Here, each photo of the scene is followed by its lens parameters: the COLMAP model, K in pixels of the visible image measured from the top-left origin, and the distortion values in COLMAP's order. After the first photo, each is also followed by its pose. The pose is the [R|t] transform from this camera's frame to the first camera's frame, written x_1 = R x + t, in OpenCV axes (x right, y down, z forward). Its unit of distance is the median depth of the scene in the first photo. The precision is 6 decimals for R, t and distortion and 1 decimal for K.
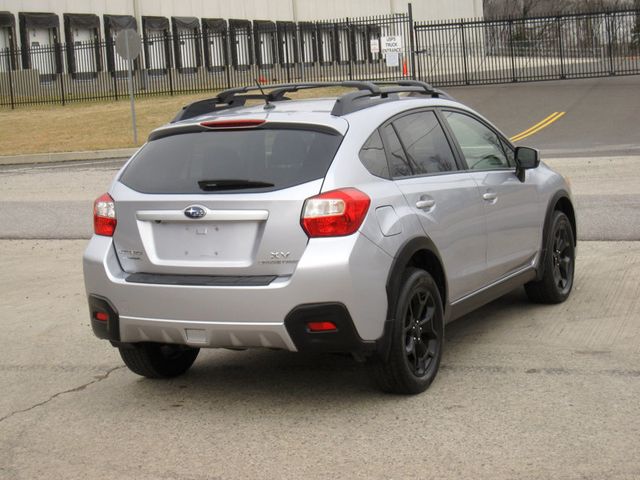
lens RADIAL K [[1300.0, 0, 320.0], [0, 1300.0, 240.0], [0, 0, 1]] dist [-0.076982, -0.334304]
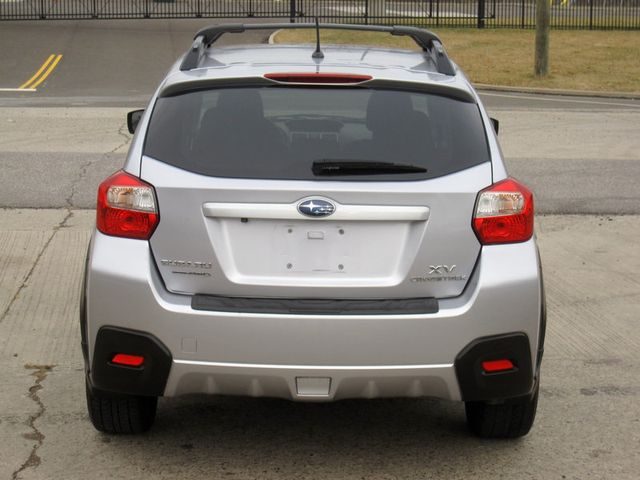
lens RADIAL K [[1300.0, 0, 320.0], [0, 1300.0, 240.0], [0, 0, 1]] dist [-0.076982, -0.334304]
pose [[0.885132, -0.012583, 0.465170, -0.411239], [-0.008392, 0.999040, 0.042994, -0.033657], [-0.465264, -0.041959, 0.884177, 0.390422]]
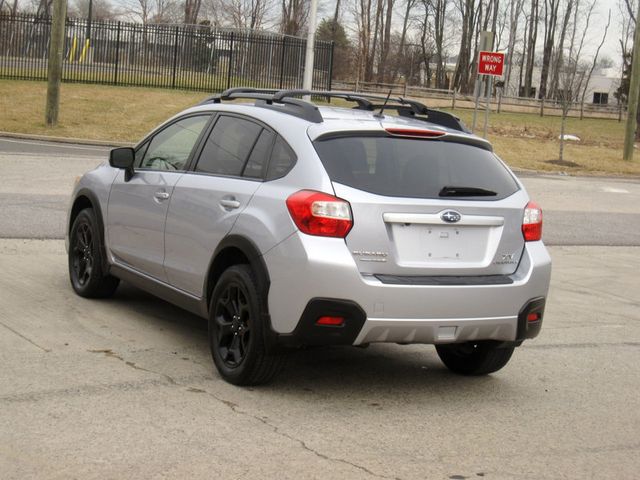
lens RADIAL K [[1318.5, 0, 320.0], [0, 1318.5, 240.0], [0, 0, 1]] dist [-0.044927, -0.026998]
pose [[0.558140, 0.005142, 0.829731, -1.047623], [-0.008437, 0.999964, -0.000522, -0.000767], [-0.829704, -0.006709, 0.558163, 0.482591]]
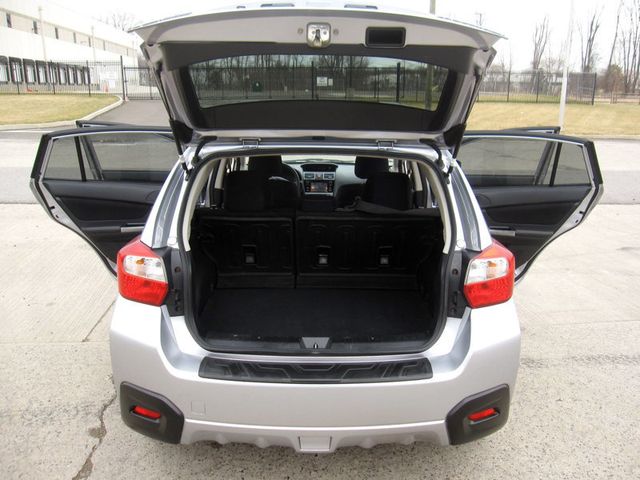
lens RADIAL K [[545.2, 0, 323.1], [0, 545.2, 227.8], [0, 0, 1]] dist [-0.059406, 0.002477]
pose [[0.887571, -0.048987, 0.458058, -0.225727], [-0.000392, 0.994249, 0.107090, -0.081596], [-0.460670, -0.095229, 0.882448, 0.736023]]
